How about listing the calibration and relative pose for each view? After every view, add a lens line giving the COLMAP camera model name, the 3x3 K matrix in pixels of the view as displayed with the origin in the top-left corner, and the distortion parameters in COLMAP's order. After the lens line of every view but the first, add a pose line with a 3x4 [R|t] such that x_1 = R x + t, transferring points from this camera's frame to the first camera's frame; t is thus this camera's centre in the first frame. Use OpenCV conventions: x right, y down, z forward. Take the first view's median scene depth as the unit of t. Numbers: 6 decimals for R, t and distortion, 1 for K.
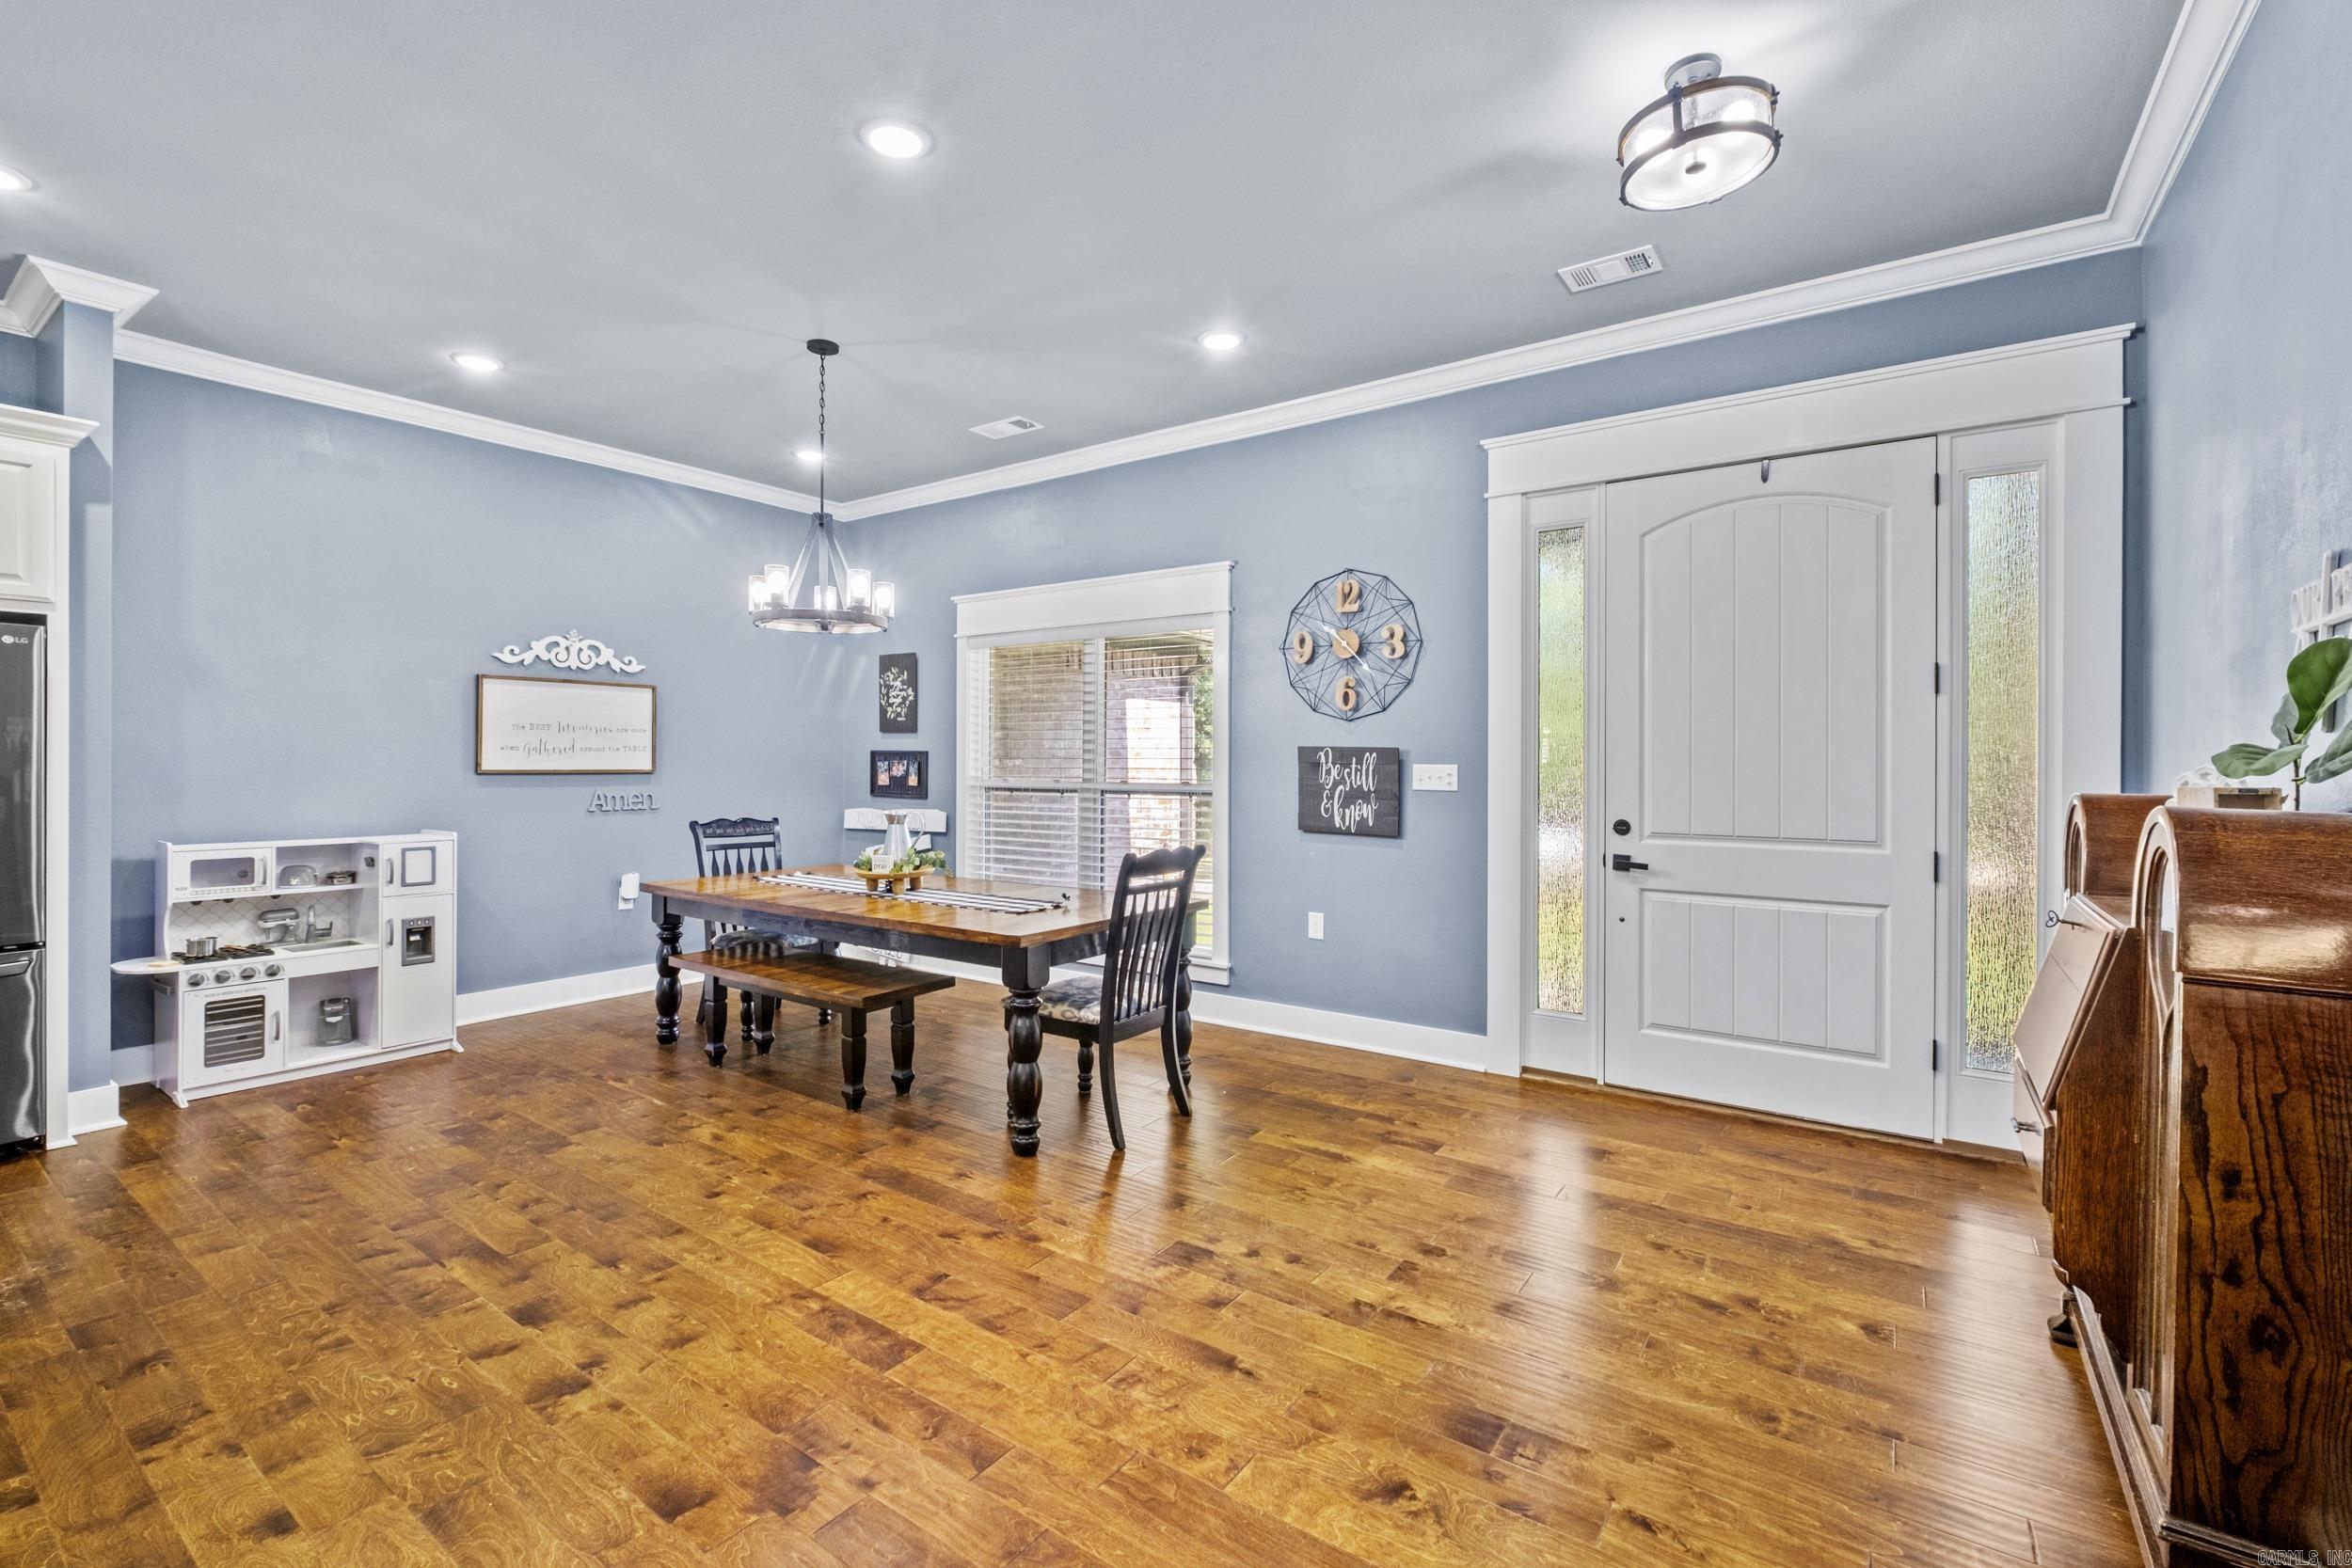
lens RADIAL K [[1023.2, 0, 1155.7], [0, 1023.2, 760.2], [0, 0, 1]] dist [-0.010766, 0.001734]
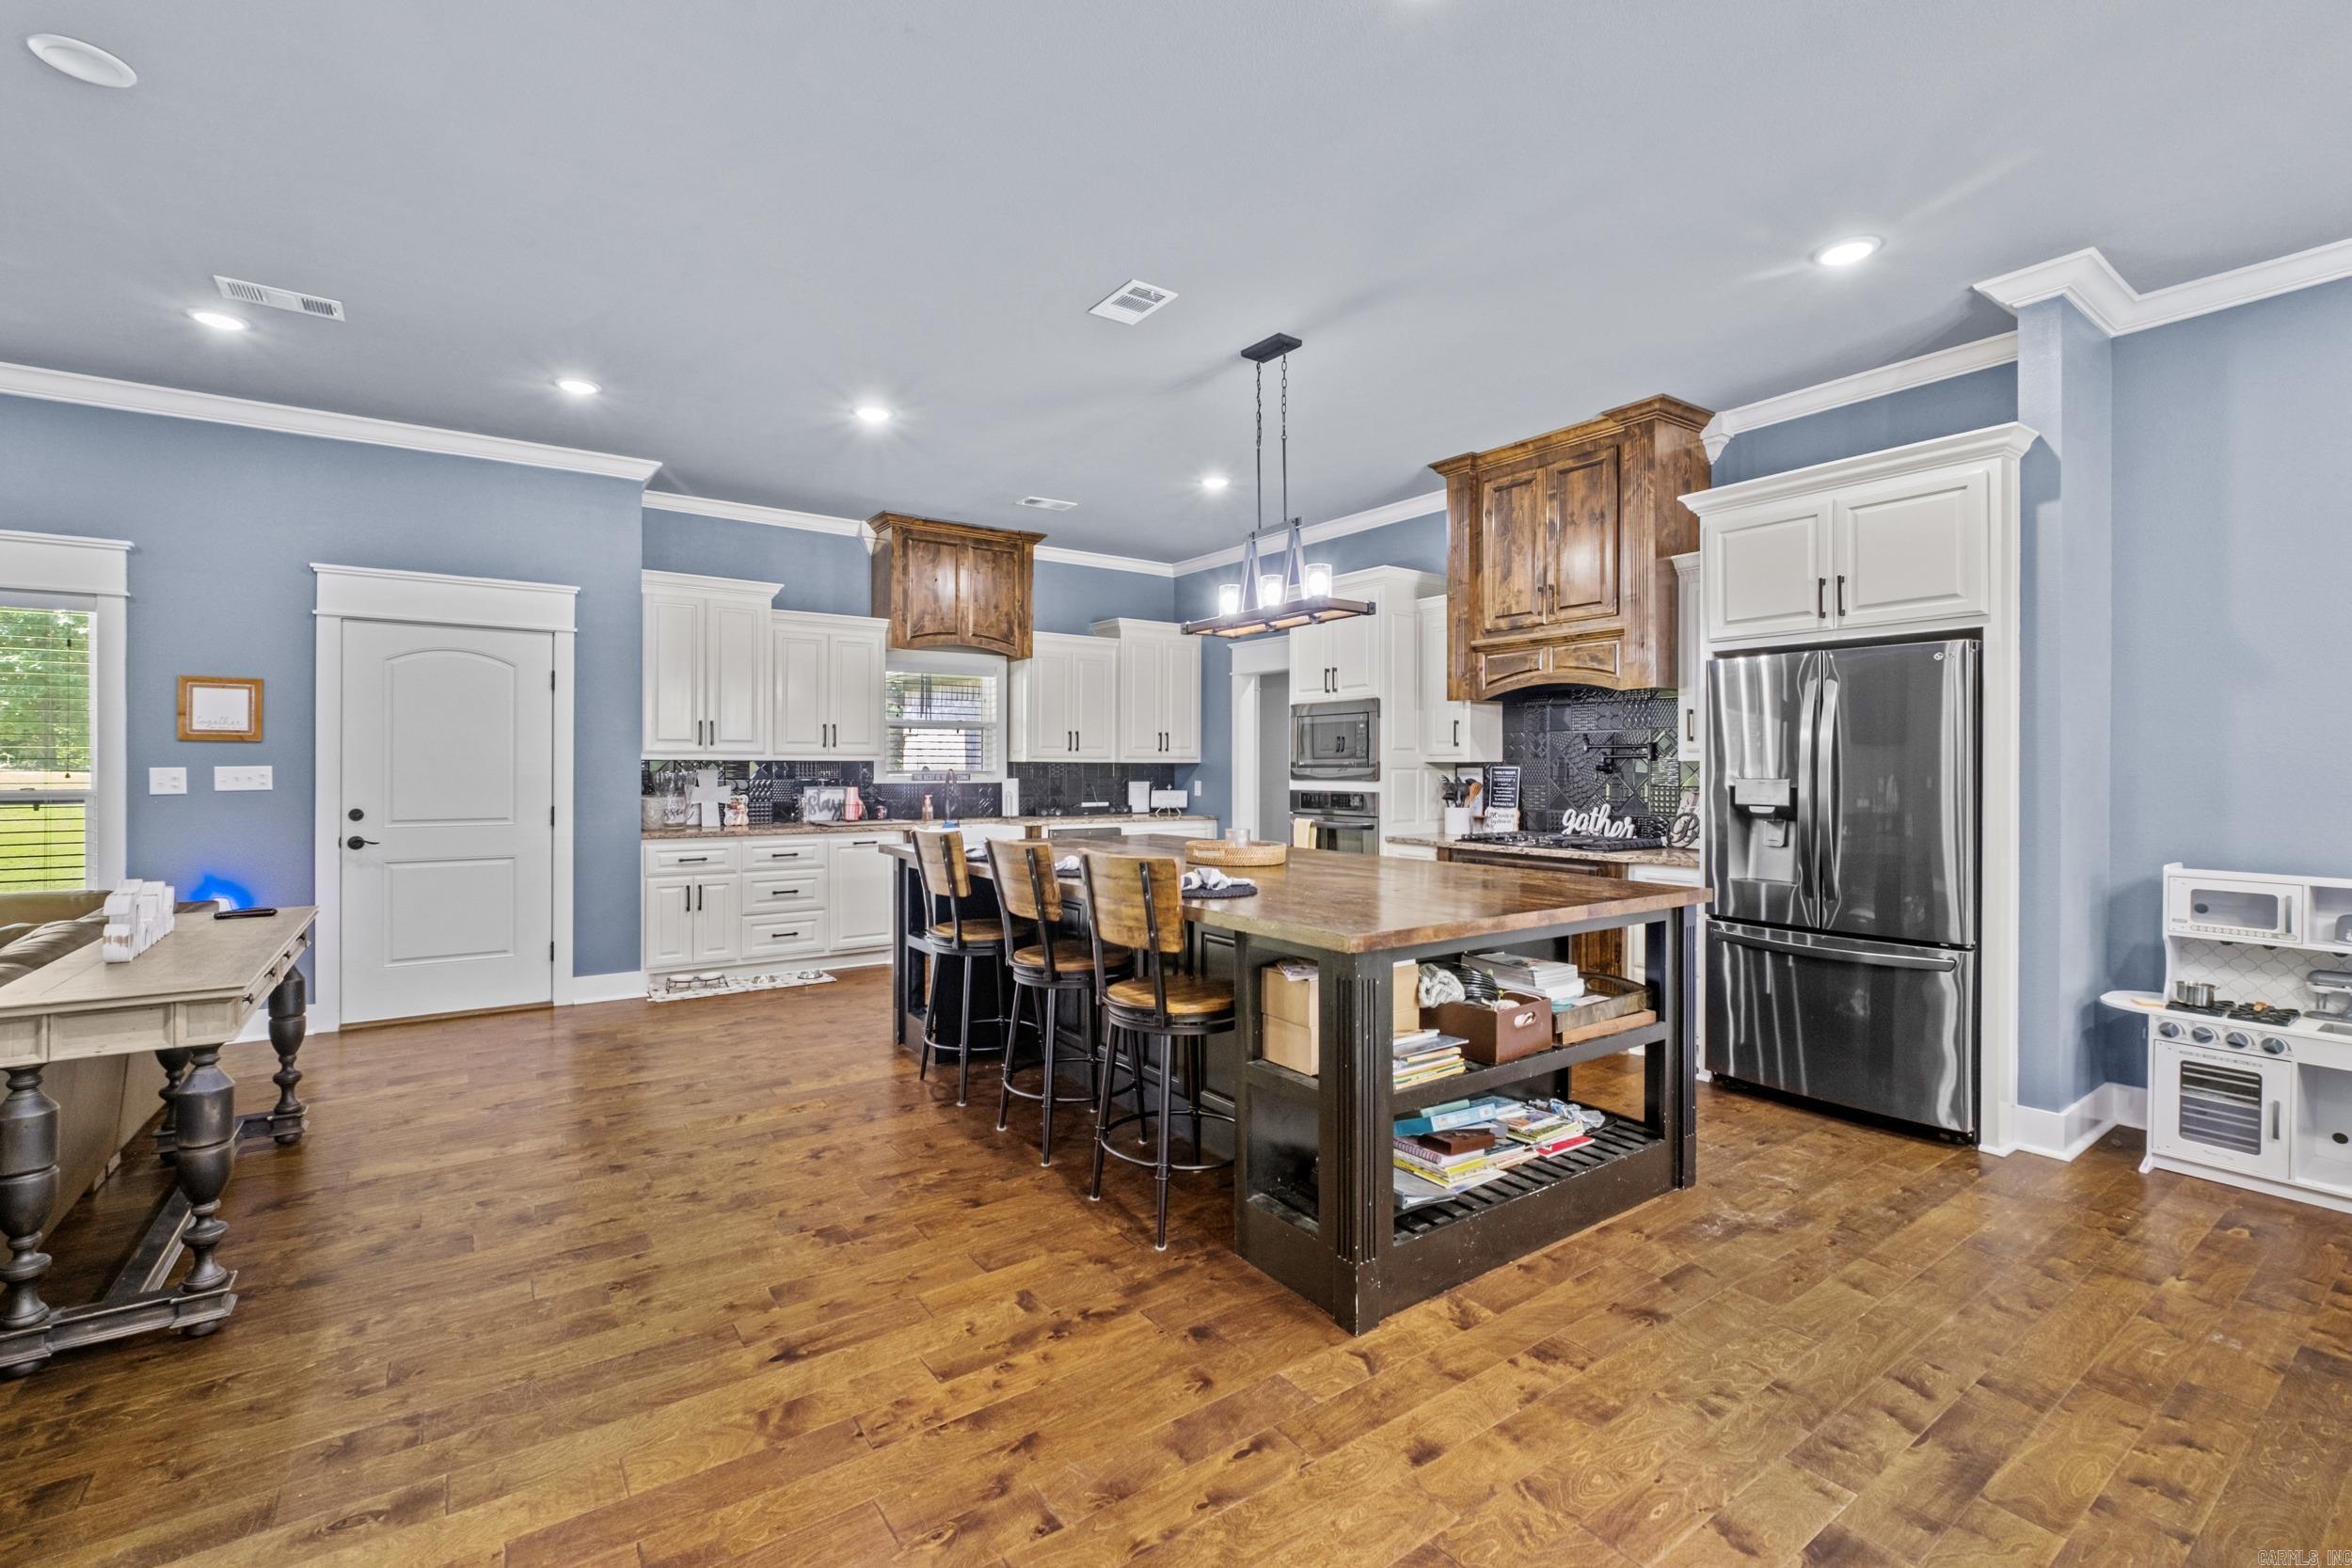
lens RADIAL K [[1023.2, 0, 1166.7], [0, 1023.2, 761.0], [0, 0, 1]] dist [-0.010766, 0.001734]
pose [[-0.329585, -0.008016, -0.944092, 0.116197], [-0.000800, 0.999966, -0.008211, 0.000417], [0.944126, -0.001951, -0.329580, 0.441914]]
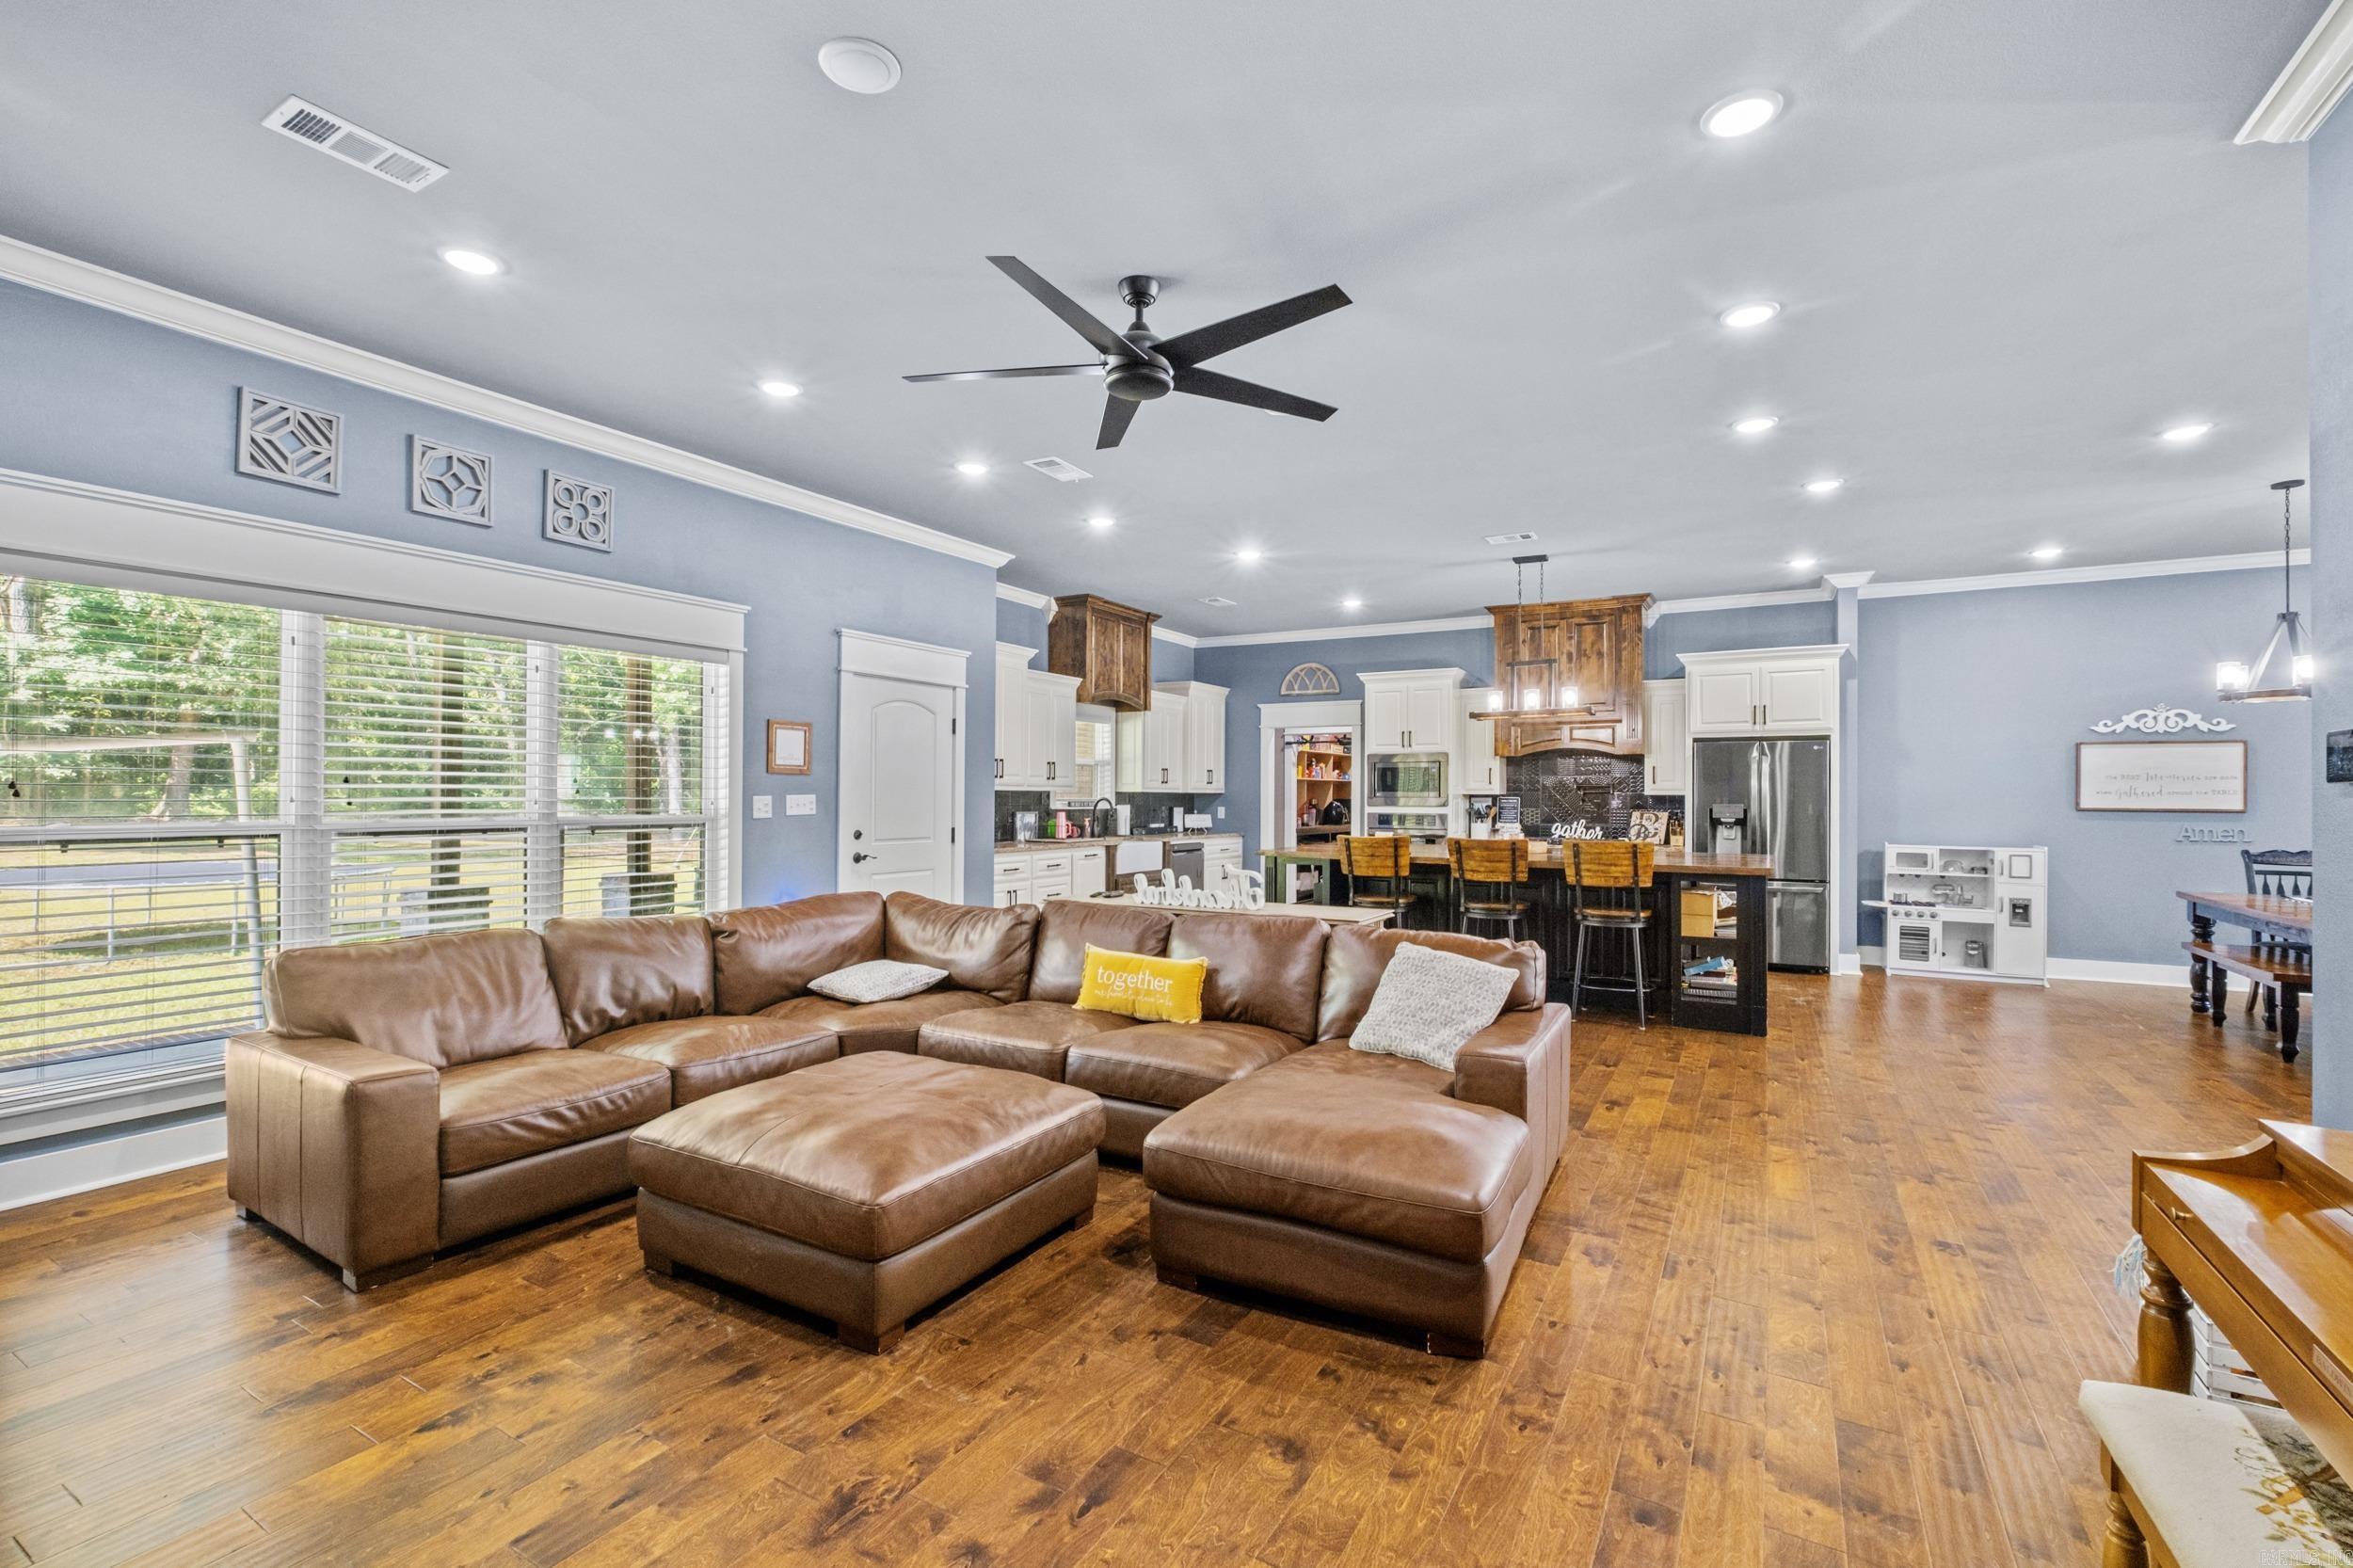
lens RADIAL K [[1023.8, 0, 1166.2], [0, 1023.8, 789.2], [0, 0, 1]] dist [-0.010766, 0.001734]
pose [[0.093445, -0.008216, -0.995591, 0.795604], [-0.003966, 0.999955, -0.008624, 0.000714], [0.995617, 0.004754, 0.093408, -0.529202]]
